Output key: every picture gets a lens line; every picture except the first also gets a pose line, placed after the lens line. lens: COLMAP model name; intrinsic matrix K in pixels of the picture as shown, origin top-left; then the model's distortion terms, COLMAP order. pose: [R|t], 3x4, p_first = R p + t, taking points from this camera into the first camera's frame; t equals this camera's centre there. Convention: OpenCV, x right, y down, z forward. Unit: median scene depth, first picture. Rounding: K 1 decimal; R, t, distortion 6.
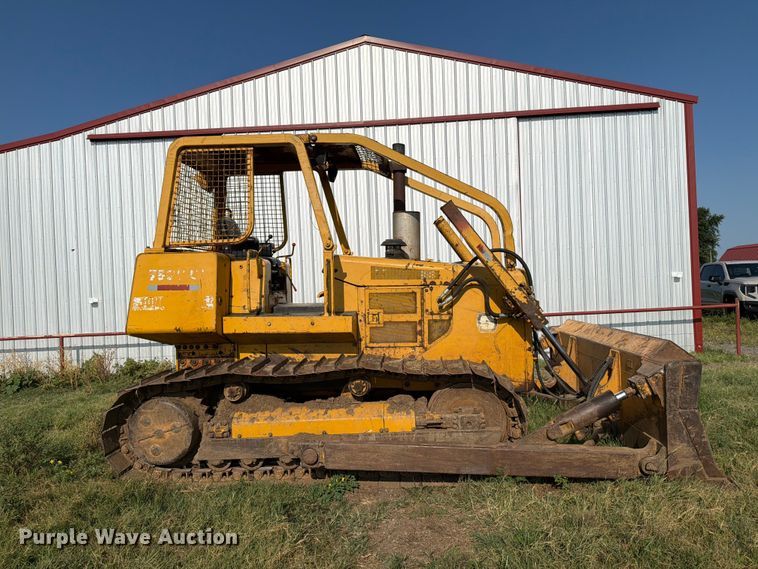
lens RADIAL K [[531.7, 0, 382.4], [0, 531.7, 289.4], [0, 0, 1]] dist [0.051939, -0.056593]
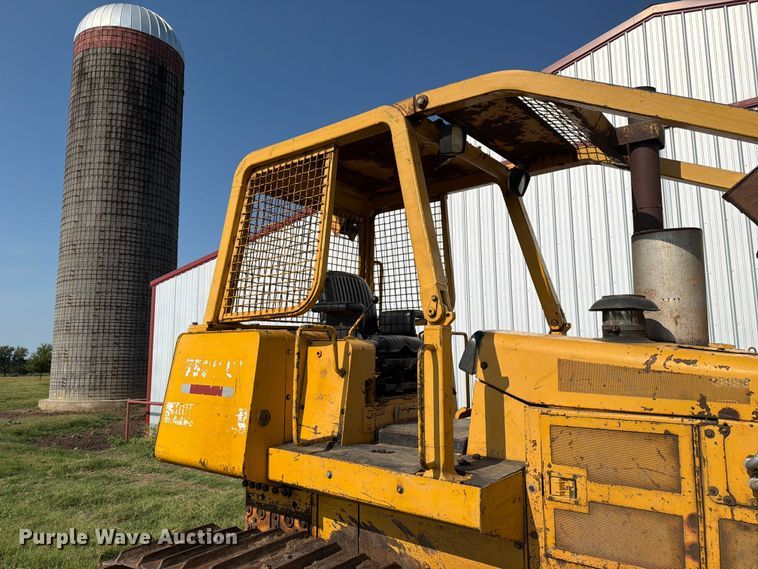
lens RADIAL K [[531.7, 0, 378.3], [0, 531.7, 287.5], [0, 0, 1]] dist [0.051939, -0.056593]
pose [[0.820087, -0.048818, -0.570152, 0.111651], [-0.023981, 0.992547, -0.119479, -0.047150], [0.571736, 0.111656, 0.812804, 0.562595]]
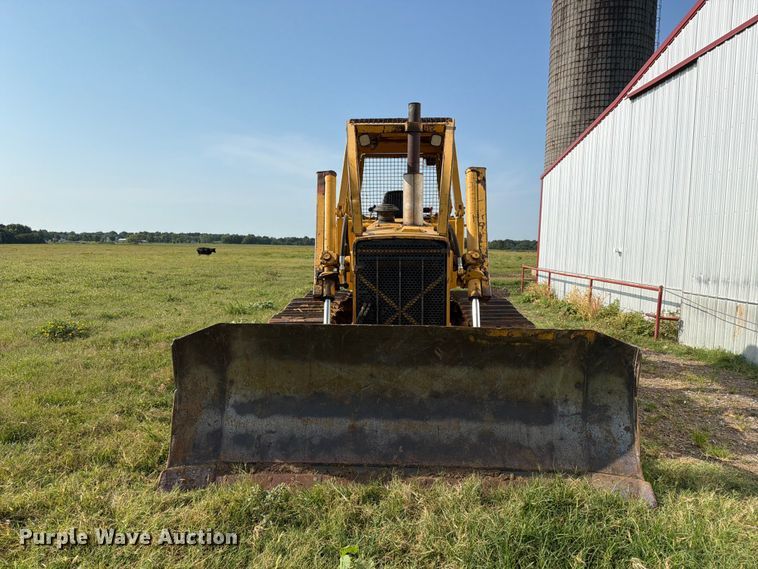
lens RADIAL K [[531.7, 0, 379.9], [0, 531.7, 289.5], [0, 0, 1]] dist [0.051939, -0.056593]
pose [[0.028833, 0.130861, -0.990981, 1.120721], [-0.026325, 0.991149, 0.130117, -0.066248], [0.999238, 0.022336, 0.032023, 0.926858]]
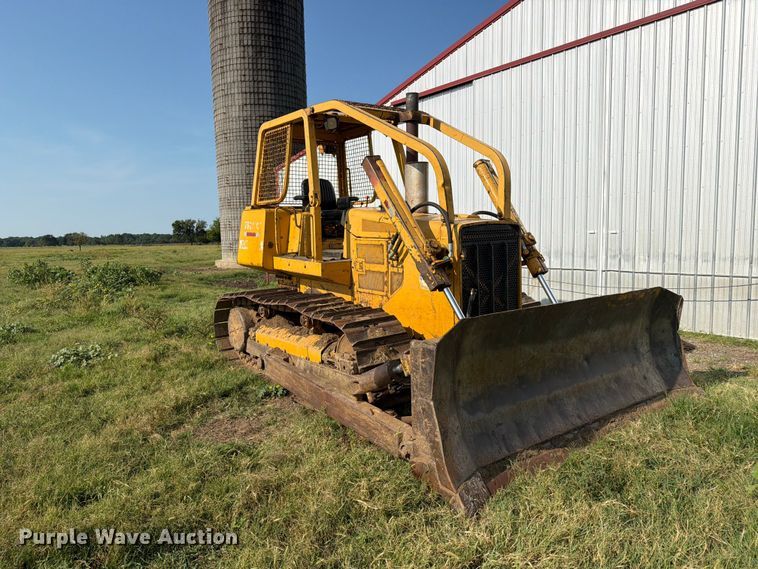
lens RADIAL K [[531.7, 0, 377.7], [0, 531.7, 285.8], [0, 0, 1]] dist [0.051939, -0.056593]
pose [[0.639596, 0.101676, -0.761958, 0.864611], [-0.009544, 0.992188, 0.124387, -0.044242], [0.768652, -0.072285, 0.635569, 0.317673]]
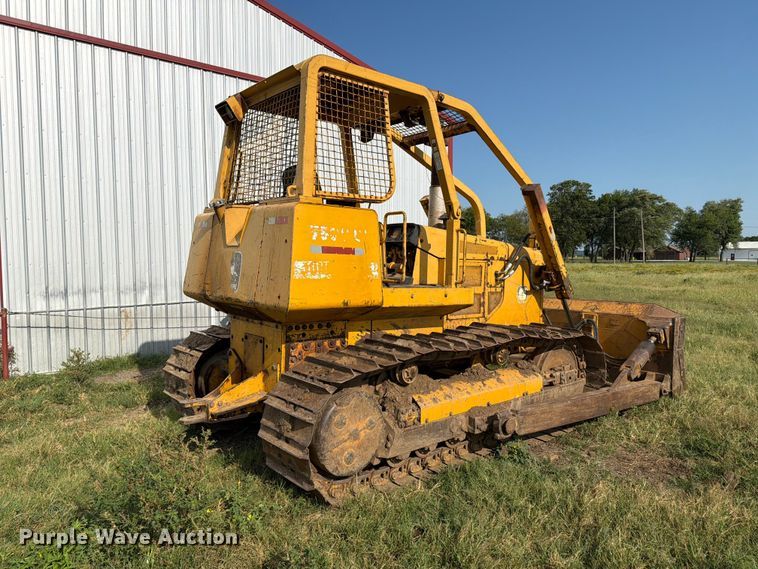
lens RADIAL K [[531.7, 0, 377.9], [0, 531.7, 292.4], [0, 0, 1]] dist [0.051939, -0.056593]
pose [[0.731359, -0.002565, 0.681988, -0.815750], [-0.024567, 0.999245, 0.030103, 0.030779], [-0.681550, -0.038770, 0.730743, 0.361602]]
